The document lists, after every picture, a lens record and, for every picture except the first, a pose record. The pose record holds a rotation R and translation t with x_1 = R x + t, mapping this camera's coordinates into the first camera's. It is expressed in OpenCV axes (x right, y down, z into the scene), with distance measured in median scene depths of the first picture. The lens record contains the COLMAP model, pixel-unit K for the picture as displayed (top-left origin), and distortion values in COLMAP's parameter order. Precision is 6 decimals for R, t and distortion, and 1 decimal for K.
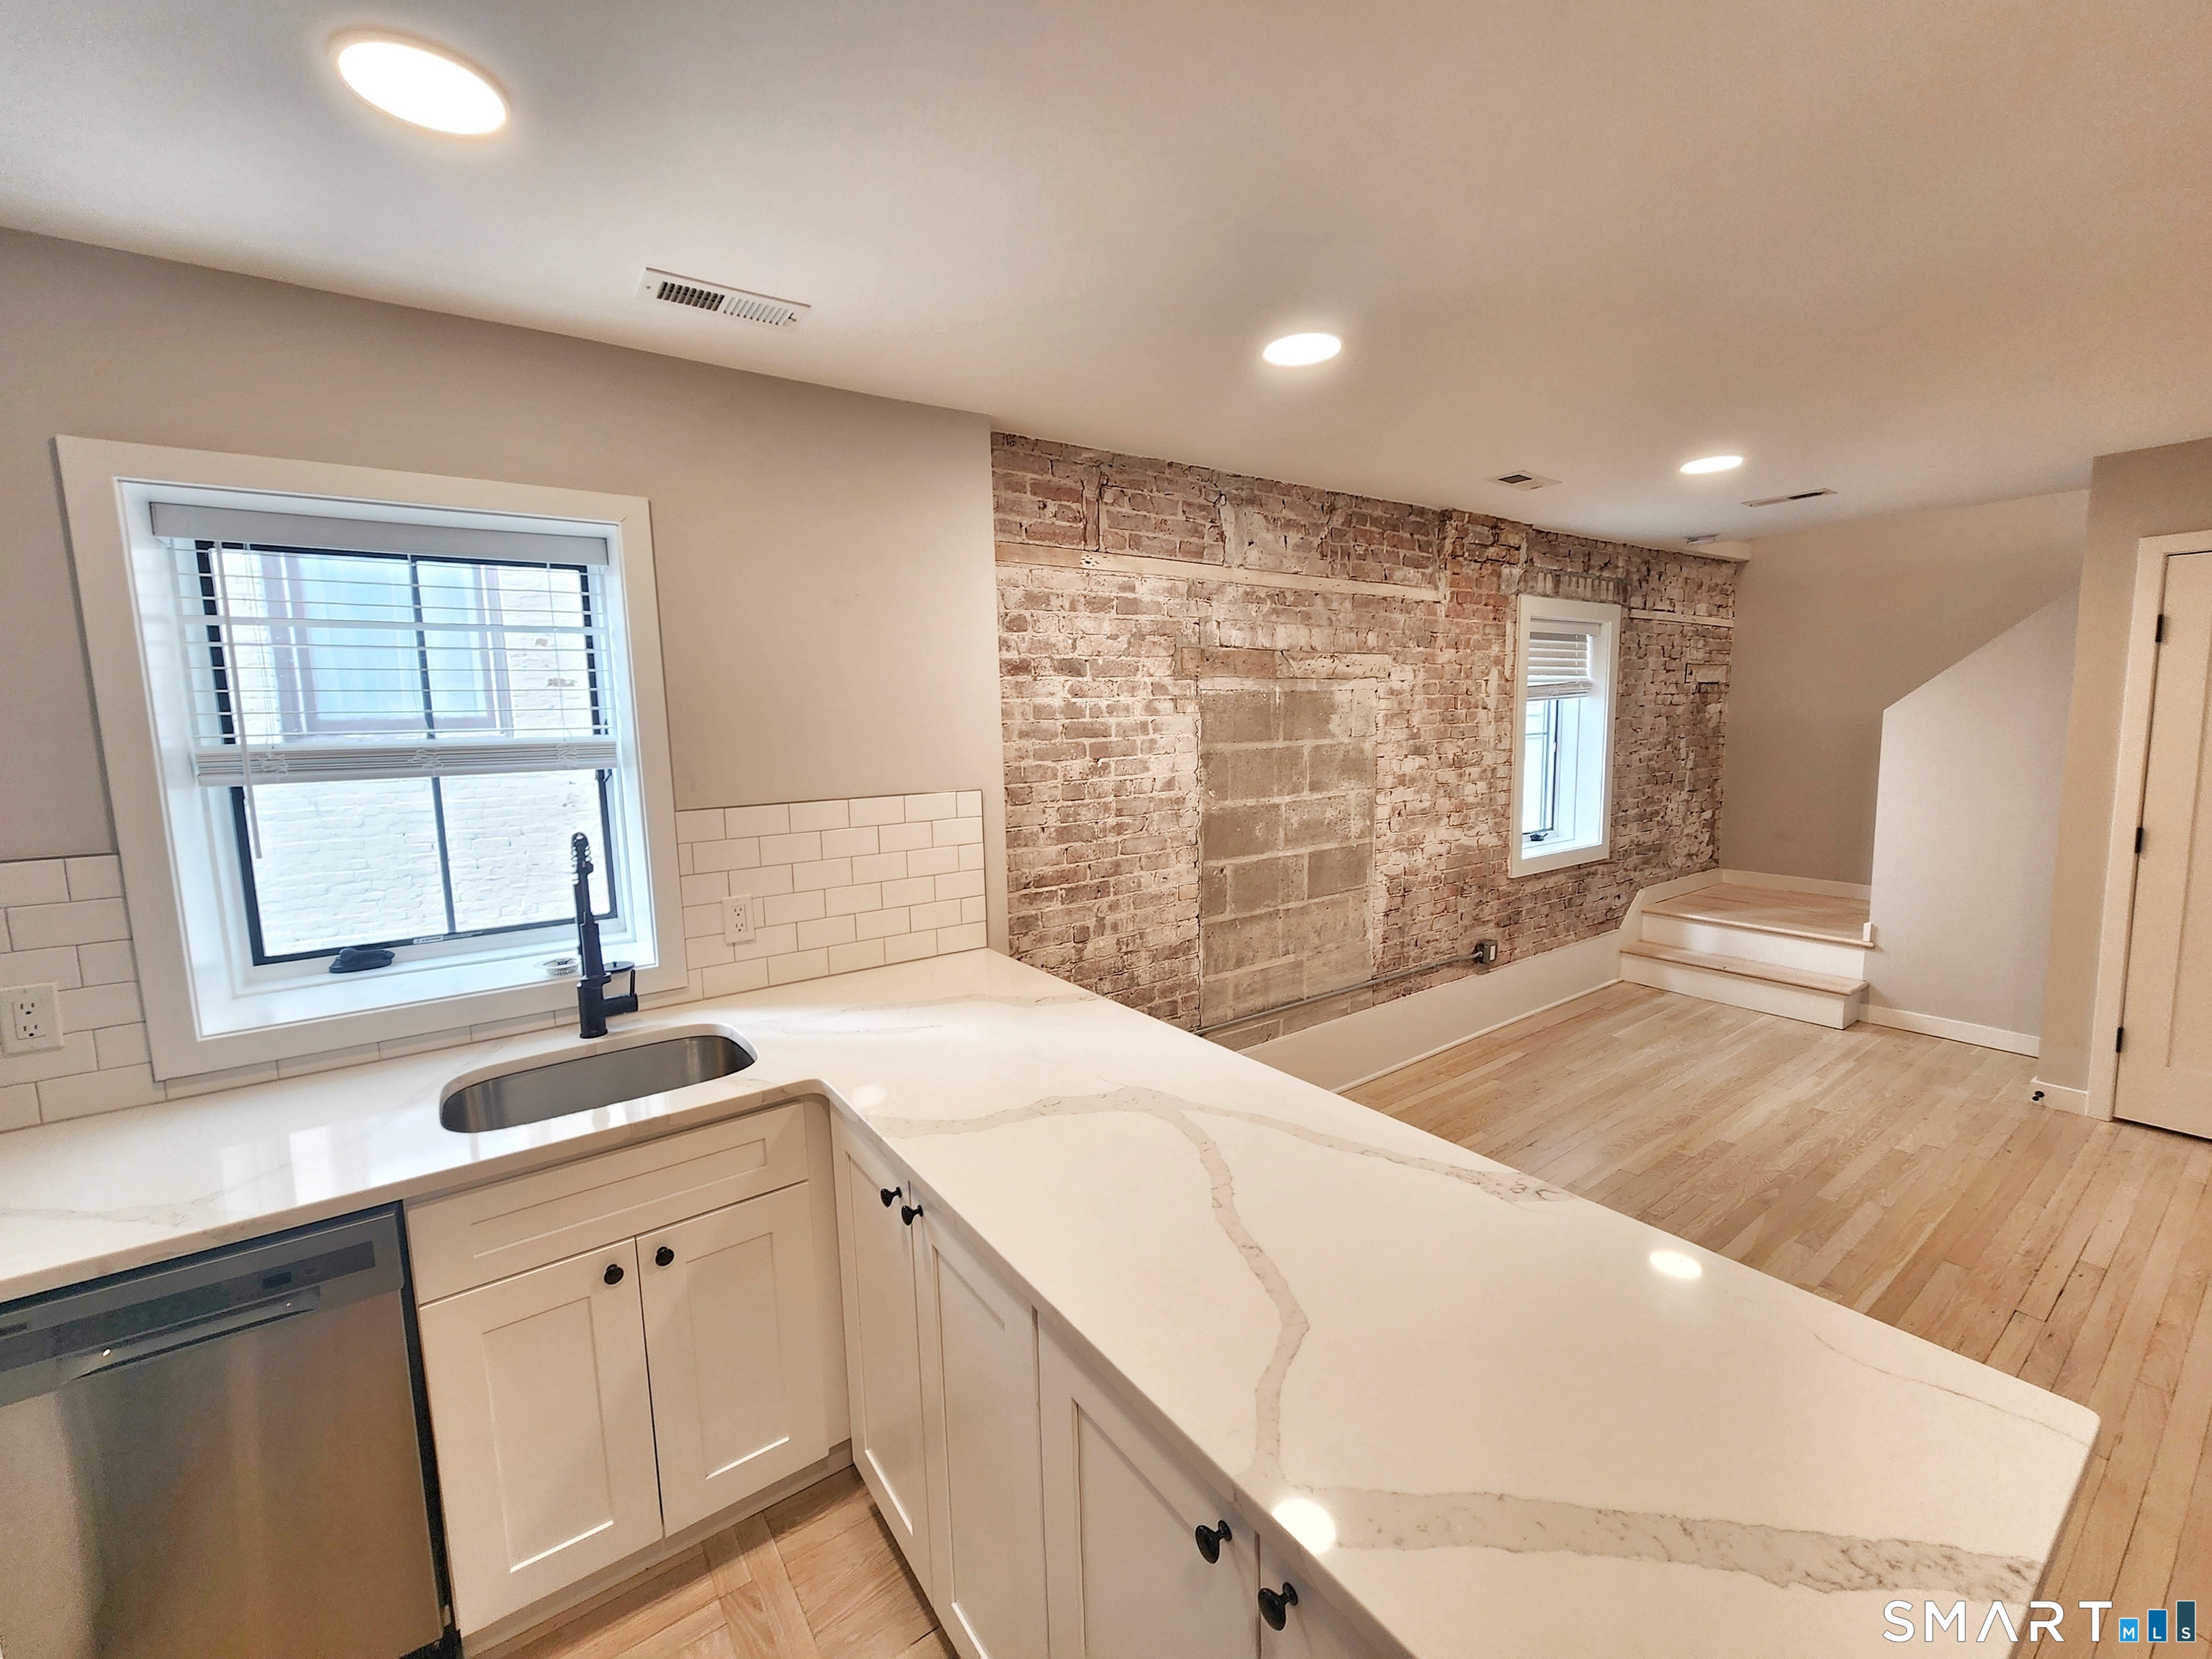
lens RADIAL K [[902.7, 0, 1107.7], [0, 902.7, 818.1], [0, 0, 1]] dist [0.001882, -0.000494]
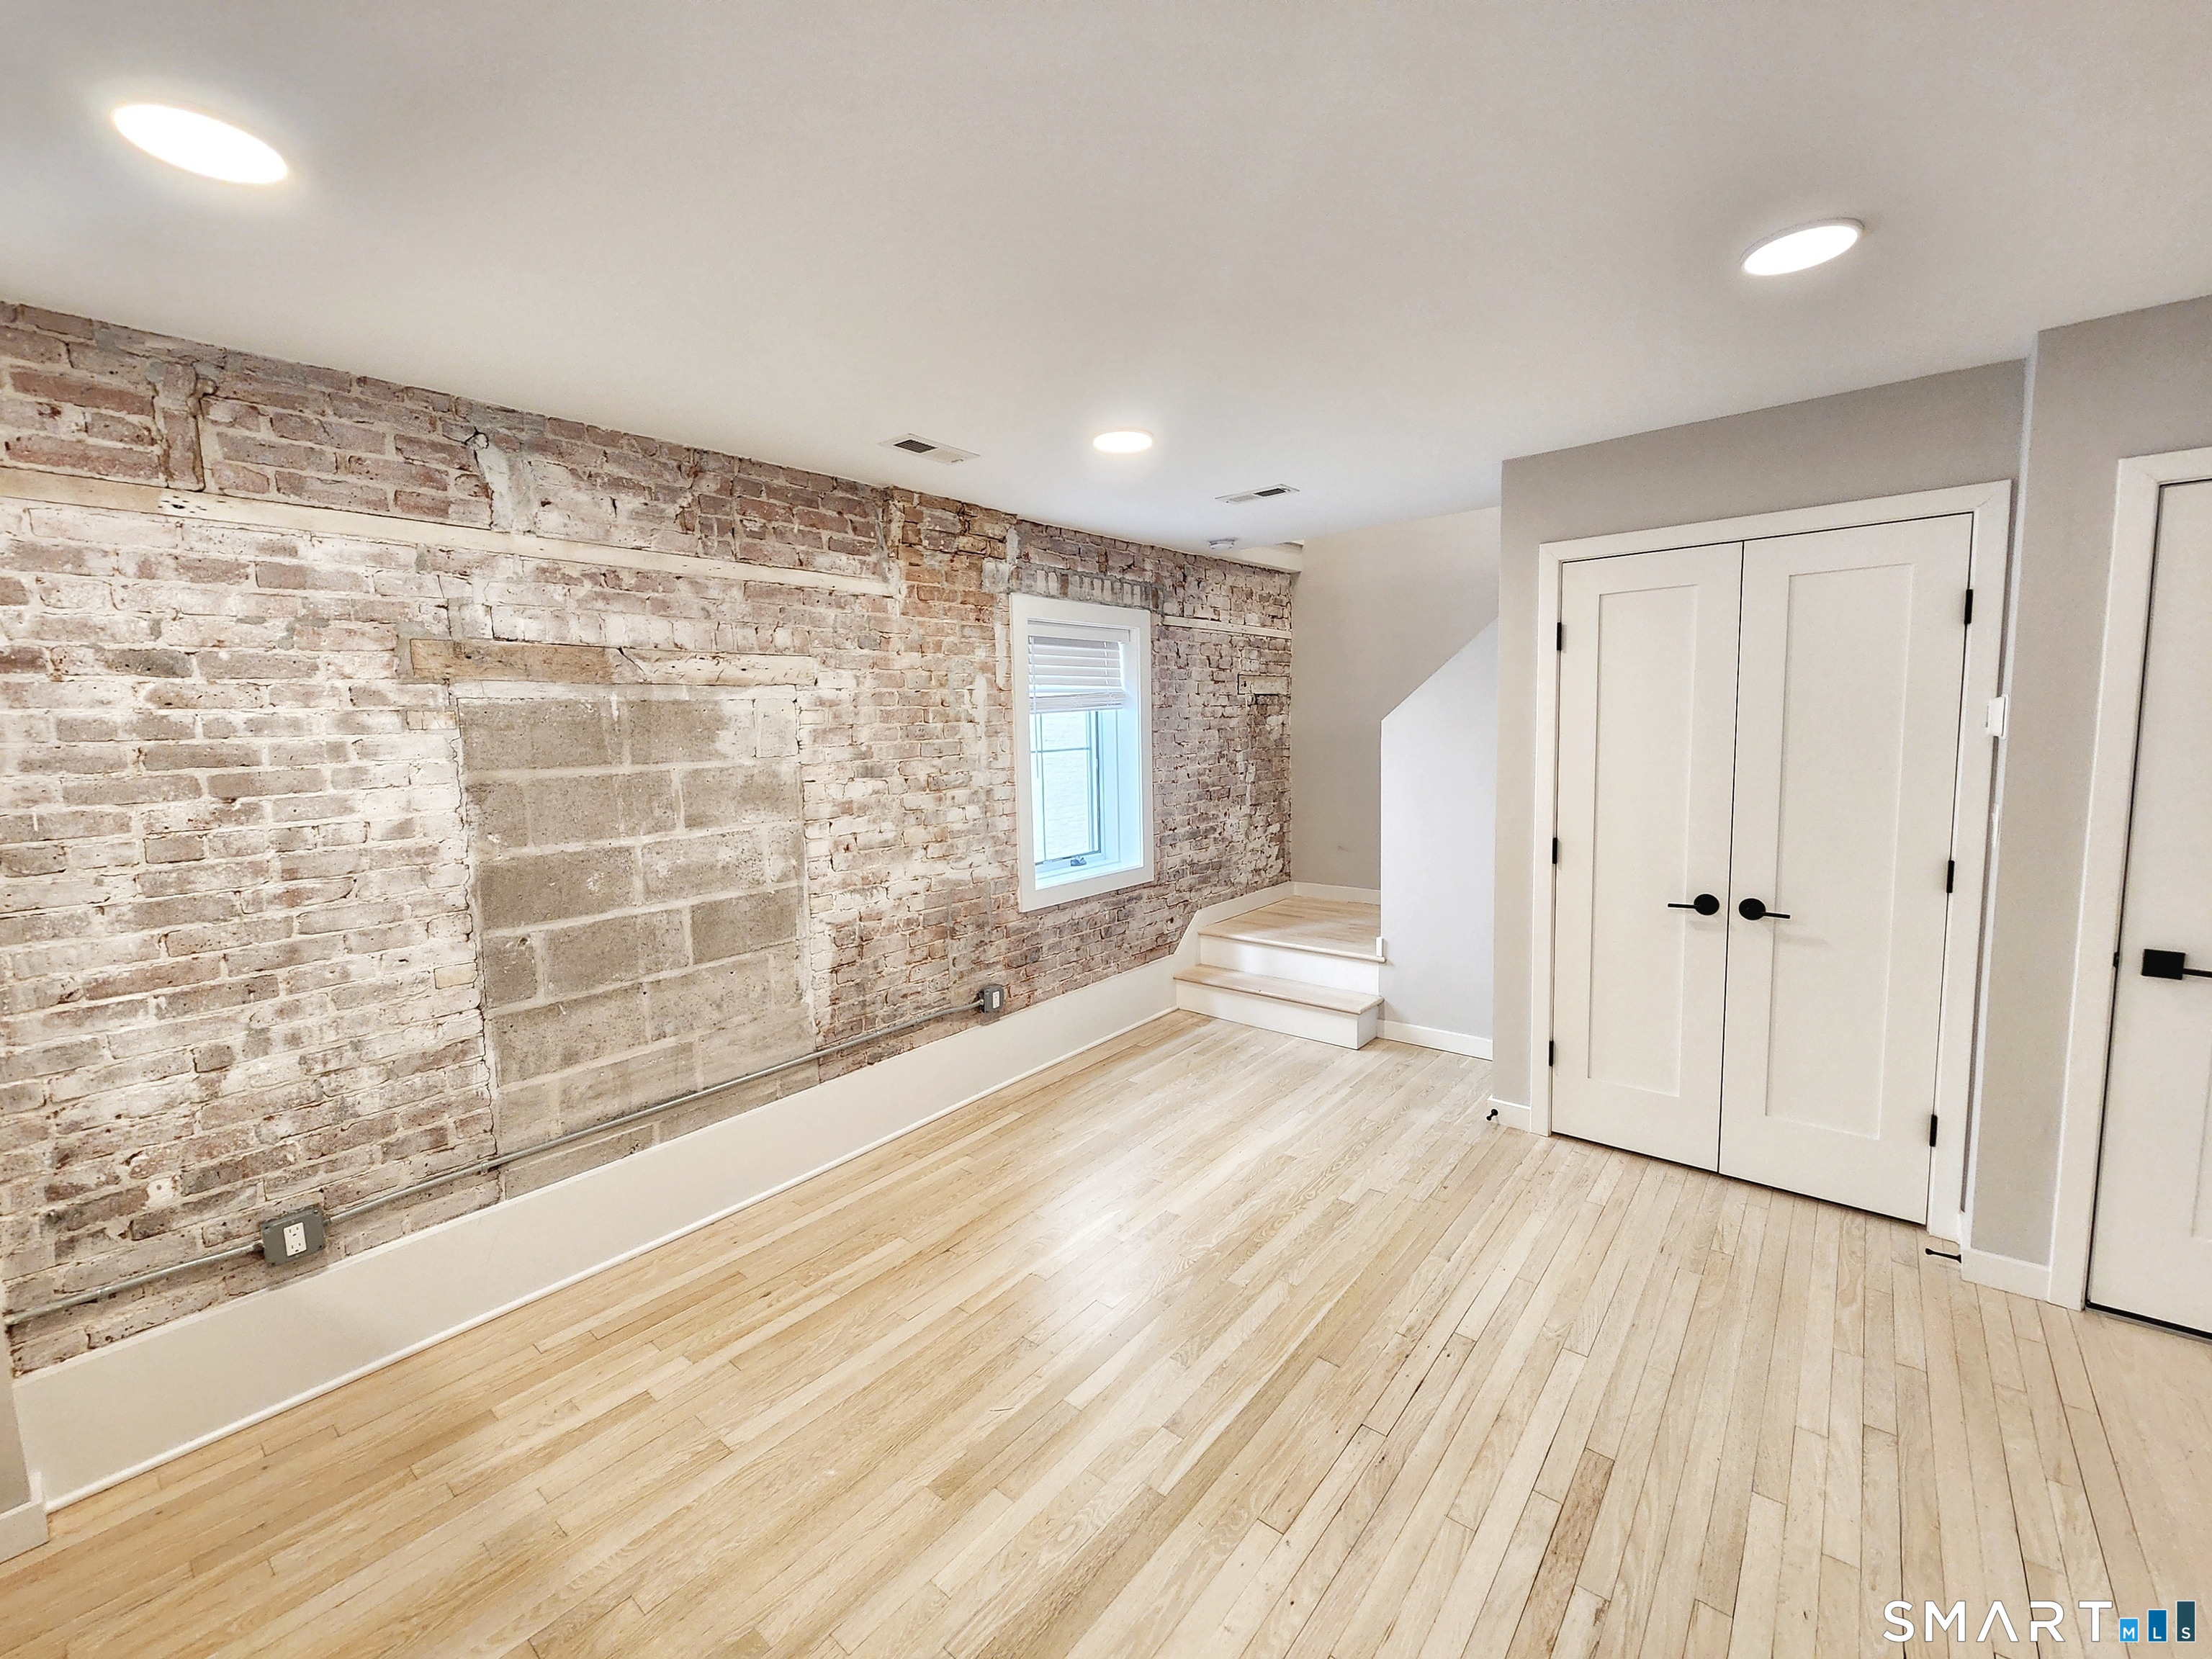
lens RADIAL K [[902.7, 0, 1107.7], [0, 902.7, 818.1], [0, 0, 1]] dist [0.001882, -0.000494]
pose [[0.967114, -0.028579, 0.252731, 0.380618], [0.031495, 0.999476, -0.007498, -0.020901], [-0.252384, 0.015211, 0.967507, 0.146873]]
